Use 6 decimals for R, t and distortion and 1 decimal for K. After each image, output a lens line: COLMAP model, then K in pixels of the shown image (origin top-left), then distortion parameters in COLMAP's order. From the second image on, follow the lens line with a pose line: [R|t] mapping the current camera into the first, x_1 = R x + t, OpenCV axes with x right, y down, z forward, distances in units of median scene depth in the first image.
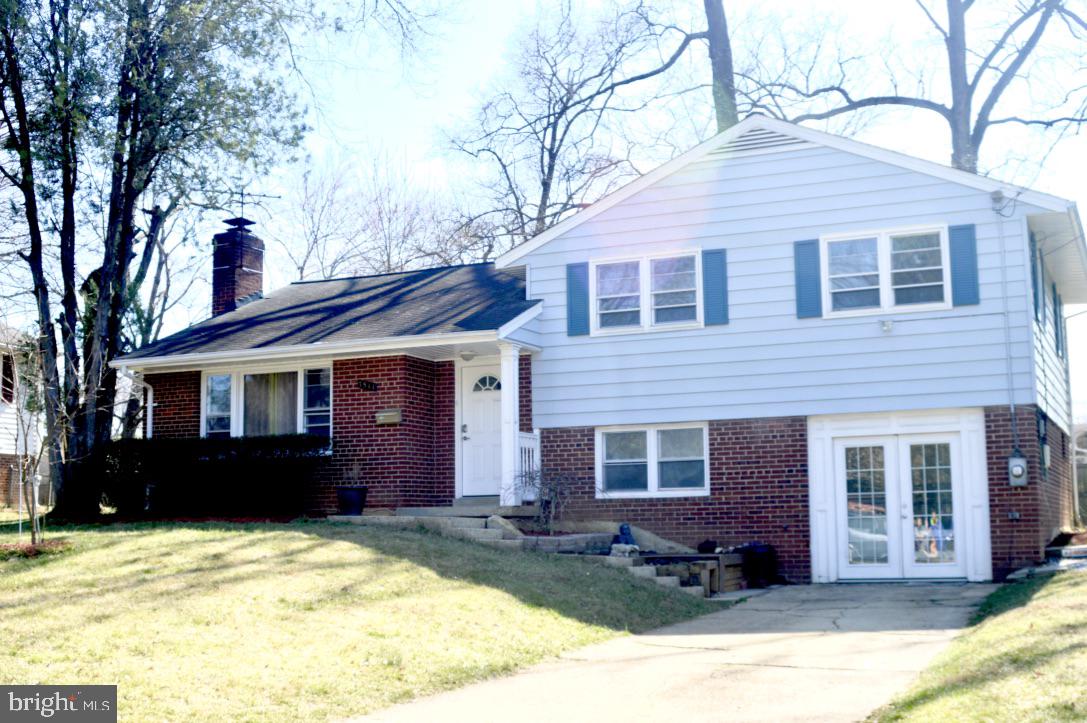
lens RADIAL K [[1330.0, 0, 543.5], [0, 1330.0, 361.5], [0, 0, 1]] dist [-0.156129, 0.047843]
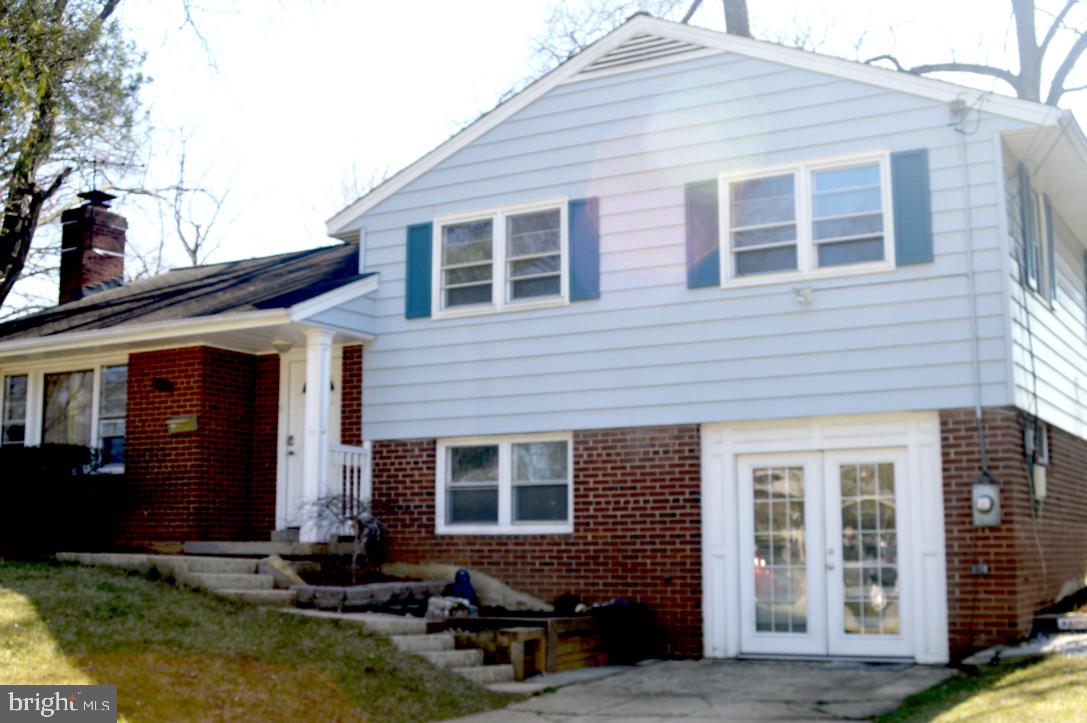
lens RADIAL K [[1327.8, 0, 543.5], [0, 1327.8, 361.5], [0, 0, 1]] dist [-0.160326, 0.068291]
pose [[0.995451, -0.002836, -0.095228, 0.179892], [0.001406, 0.999885, -0.015083, 0.017670], [0.095260, 0.014881, 0.995341, 0.269735]]
